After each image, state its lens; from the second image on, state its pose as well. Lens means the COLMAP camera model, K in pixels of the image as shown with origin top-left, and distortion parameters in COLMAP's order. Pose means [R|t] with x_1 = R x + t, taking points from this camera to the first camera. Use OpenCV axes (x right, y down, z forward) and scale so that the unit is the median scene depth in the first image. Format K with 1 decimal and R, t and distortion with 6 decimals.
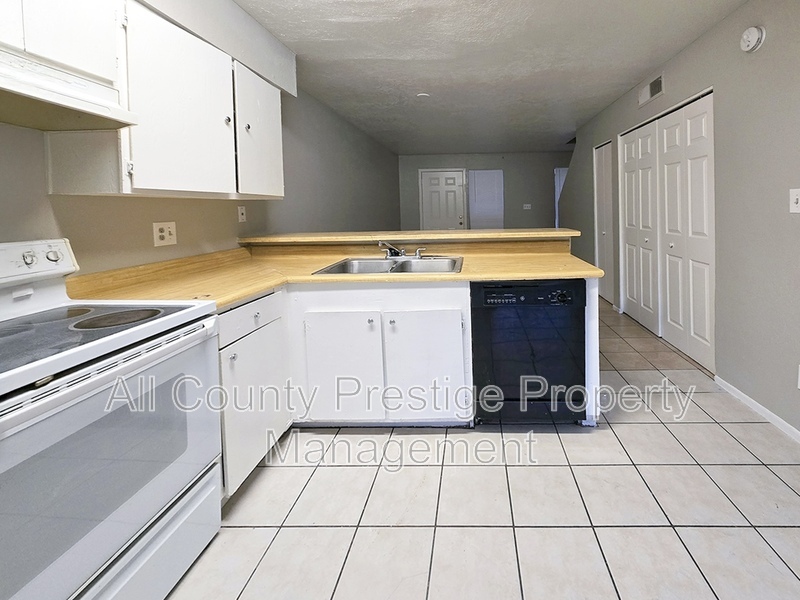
lens RADIAL K [[334.4, 0, 469.2], [0, 334.4, 216.1], [0, 0, 1]] dist [-0.003068, 0.001290]
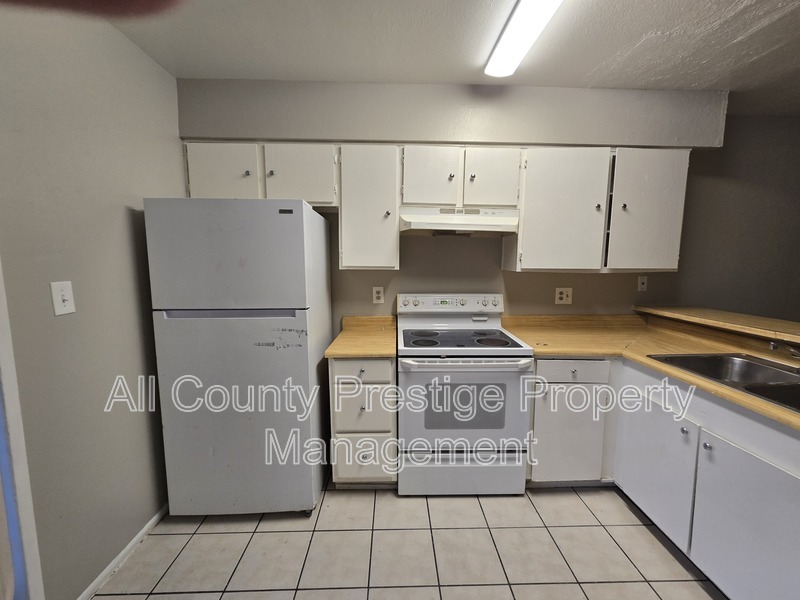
lens RADIAL K [[334.4, 0, 405.7], [0, 334.4, 298.4], [0, 0, 1]] dist [-0.003068, 0.001290]
pose [[0.032135, 0.130450, -0.990934, 0.454911], [-0.028889, 0.991153, 0.129542, -0.097322], [0.999066, 0.024464, 0.035619, 0.276182]]
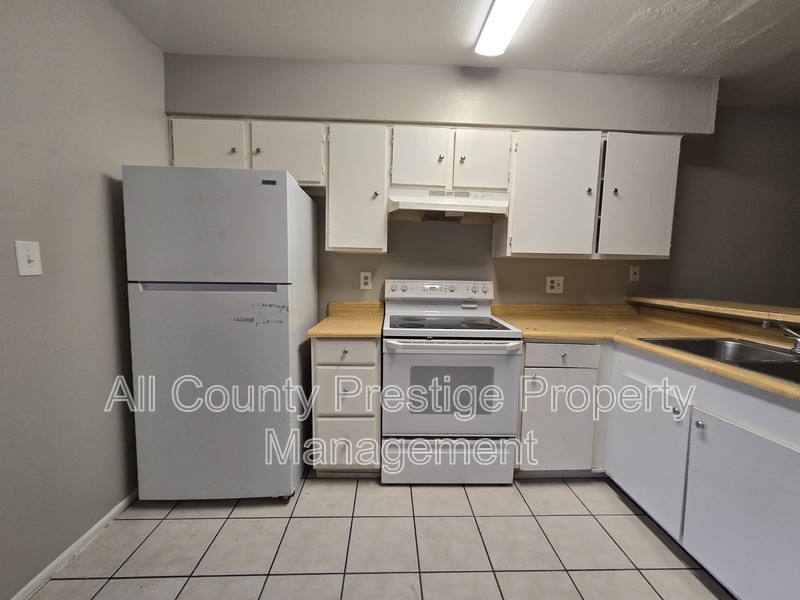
lens RADIAL K [[334.4, 0, 404.5], [0, 334.4, 298.9], [0, 0, 1]] dist [-0.003068, 0.001290]
pose [[0.039315, 0.106004, -0.993588, 0.438867], [-0.045250, 0.993526, 0.104207, -0.005099], [0.998202, 0.040863, 0.043857, 0.309567]]
